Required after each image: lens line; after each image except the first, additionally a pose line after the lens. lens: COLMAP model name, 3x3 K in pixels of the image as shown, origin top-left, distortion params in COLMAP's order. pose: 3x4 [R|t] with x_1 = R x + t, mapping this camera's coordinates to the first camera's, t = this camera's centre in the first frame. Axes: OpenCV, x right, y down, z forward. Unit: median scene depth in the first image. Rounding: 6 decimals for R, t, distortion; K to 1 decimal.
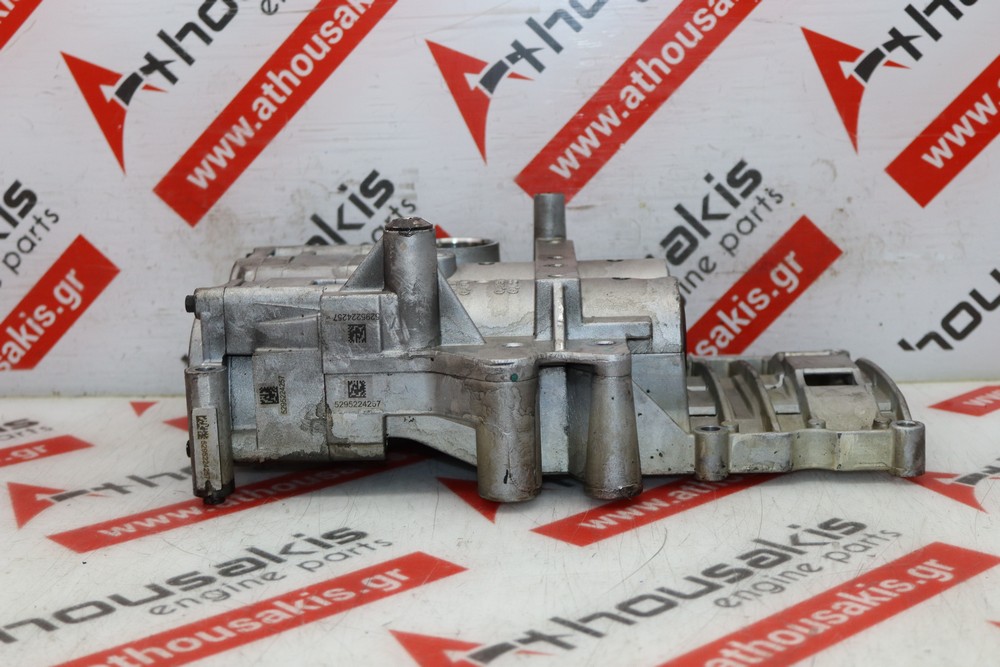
lens RADIAL K [[1367.4, 0, 500.0], [0, 1367.4, 333.5], [0, 0, 1]] dist [-0.006311, -0.000017]
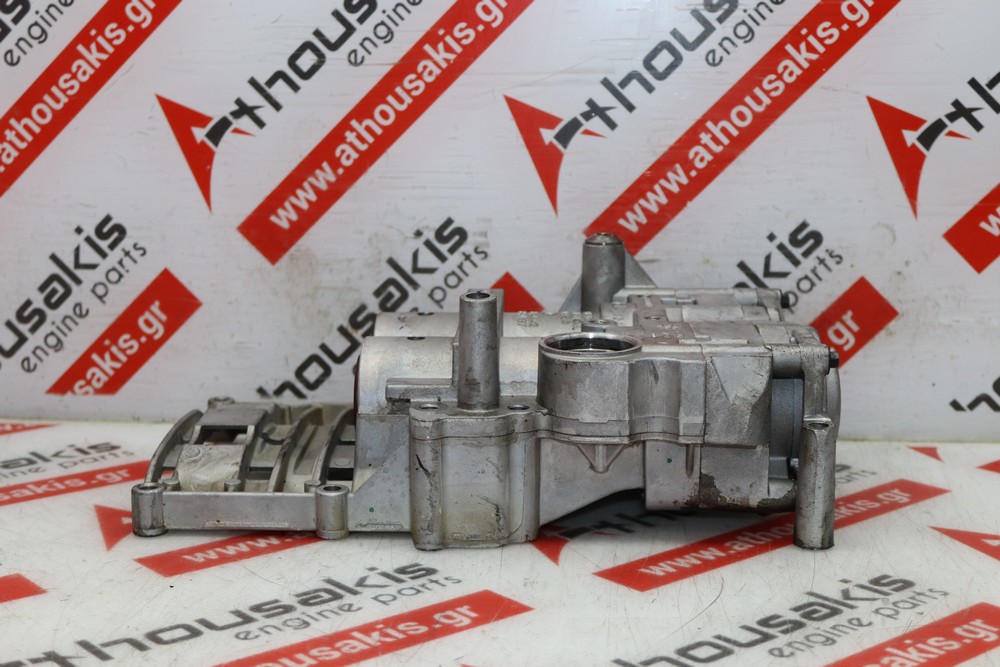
lens RADIAL K [[1384.9, 0, 500.0], [0, 1384.9, 333.5], [0, 0, 1]] dist [-0.010997, 0.036091]
pose [[0.998868, 0.038754, -0.027576, -0.021132], [-0.039175, 0.999122, -0.014873, -0.017192], [0.026976, 0.015937, 0.999509, -0.053480]]
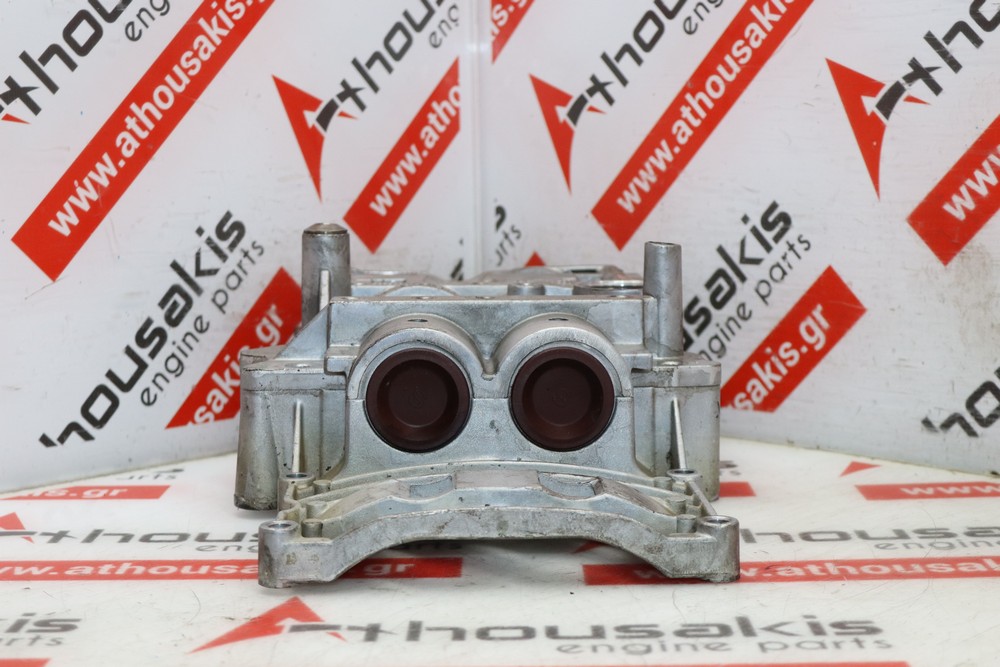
lens RADIAL K [[1848.4, 0, 500.0], [0, 1848.4, 333.5], [0, 0, 1]] dist [0.045020, 0.069120]
pose [[0.735706, 0.089963, -0.671299, 0.348682], [-0.118642, 0.992932, 0.003042, -0.007926], [0.666829, 0.077406, 0.741180, -0.017150]]
